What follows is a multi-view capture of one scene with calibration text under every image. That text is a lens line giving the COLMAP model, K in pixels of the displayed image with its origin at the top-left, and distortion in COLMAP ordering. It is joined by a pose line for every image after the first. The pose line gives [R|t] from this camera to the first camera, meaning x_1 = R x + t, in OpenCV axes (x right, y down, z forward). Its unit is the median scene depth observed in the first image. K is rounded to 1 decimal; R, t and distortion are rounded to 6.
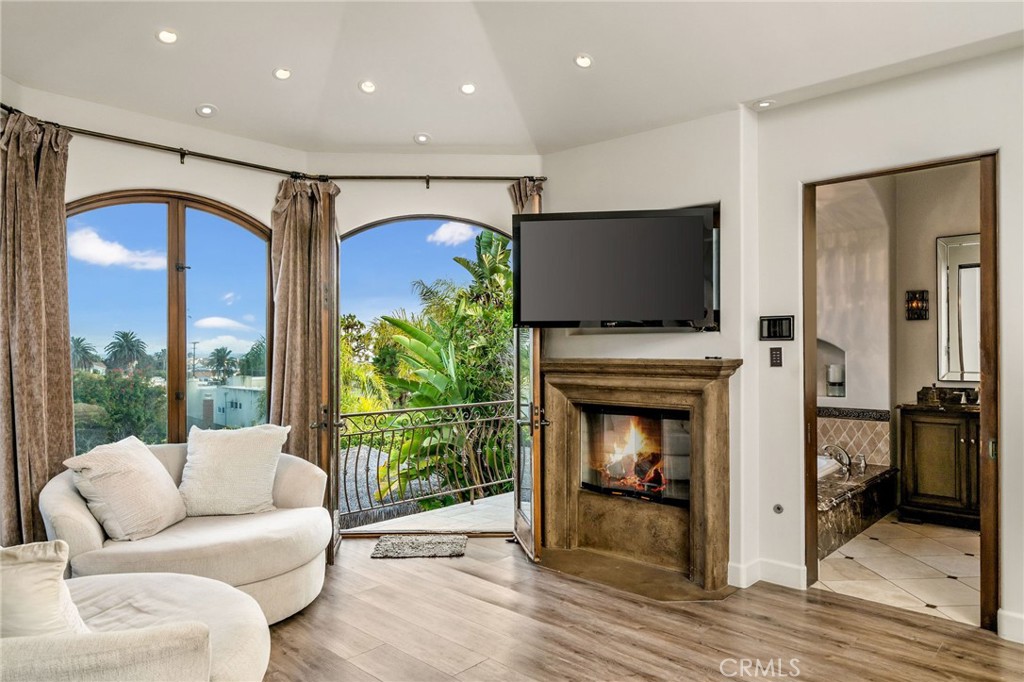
lens RADIAL K [[651.5, 0, 515.4], [0, 651.5, 346.8], [0, 0, 1]] dist [0.033372, -0.000356]
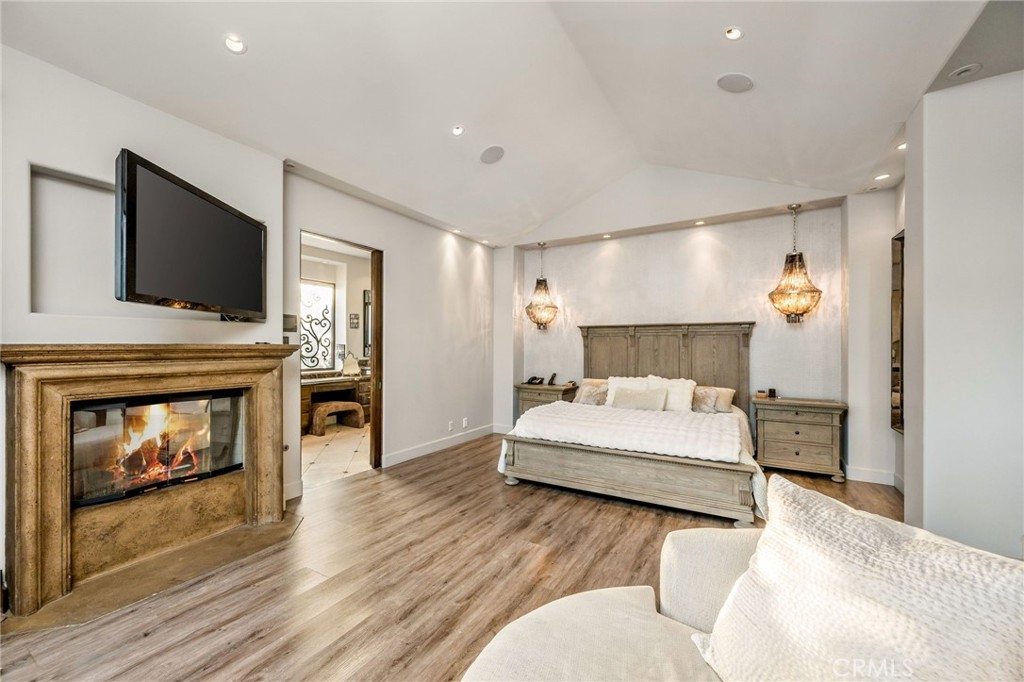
lens RADIAL K [[401.8, 0, 518.7], [0, 401.8, 346.4], [0, 0, 1]] dist [0.000075, 0.000473]
pose [[-0.214075, 0.001298, 0.976816, -0.538491], [-0.012103, 0.999919, -0.003981, 0.019596], [-0.976742, -0.012674, -0.214042, 0.652892]]
